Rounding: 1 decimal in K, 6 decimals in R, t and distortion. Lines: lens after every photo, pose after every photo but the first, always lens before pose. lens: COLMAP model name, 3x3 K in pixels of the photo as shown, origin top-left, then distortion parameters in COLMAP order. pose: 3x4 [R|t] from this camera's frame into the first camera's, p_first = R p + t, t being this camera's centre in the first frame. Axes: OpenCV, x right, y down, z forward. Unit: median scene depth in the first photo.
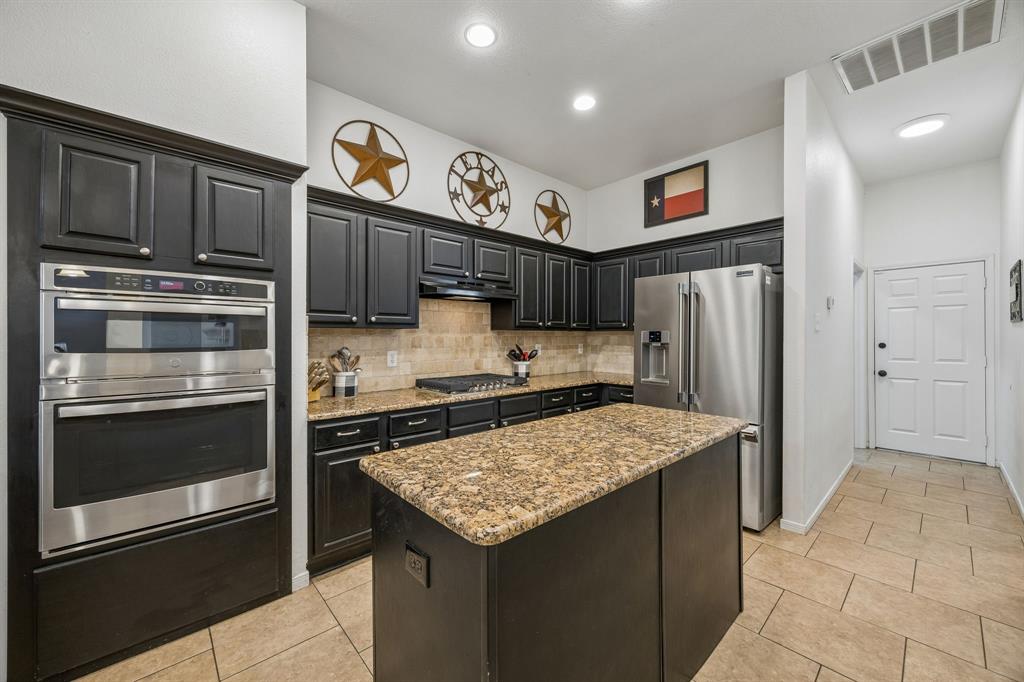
lens RADIAL K [[390.1, 0, 506.1], [0, 390.1, 341.3], [0, 0, 1]] dist [-0.005840, -0.000102]
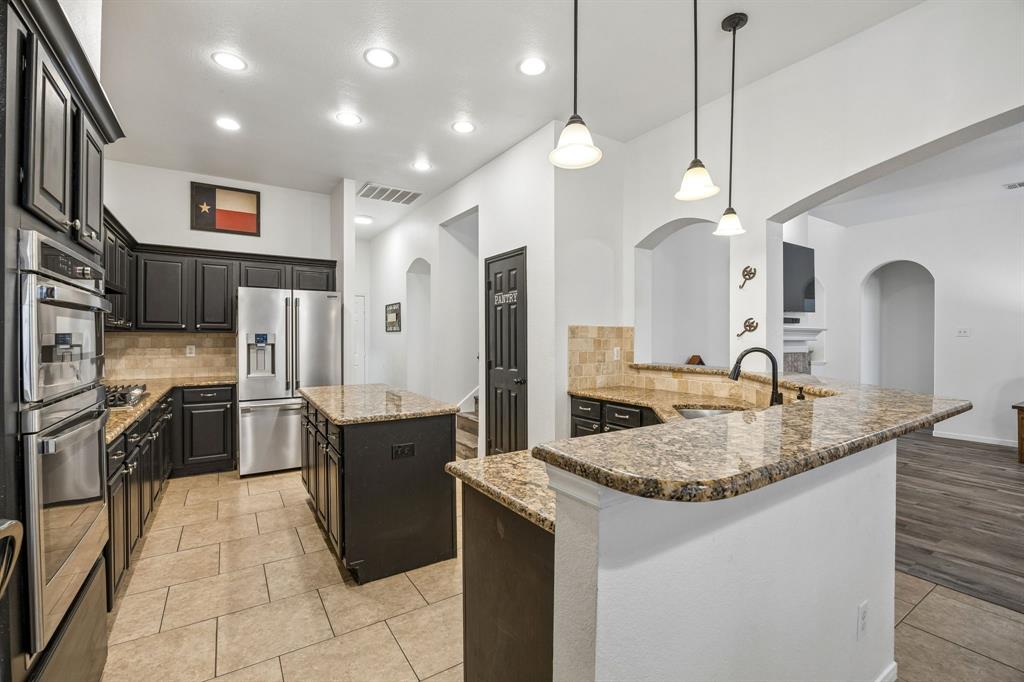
lens RADIAL K [[445.3, 0, 512.1], [0, 445.3, 339.1], [0, 0, 1]] dist [-0.024983, -0.000141]
pose [[0.157935, -0.000592, 0.987449, -0.691634], [0.009789, 0.999952, -0.000966, -0.001055], [-0.987401, 0.009819, 0.157933, 0.016912]]
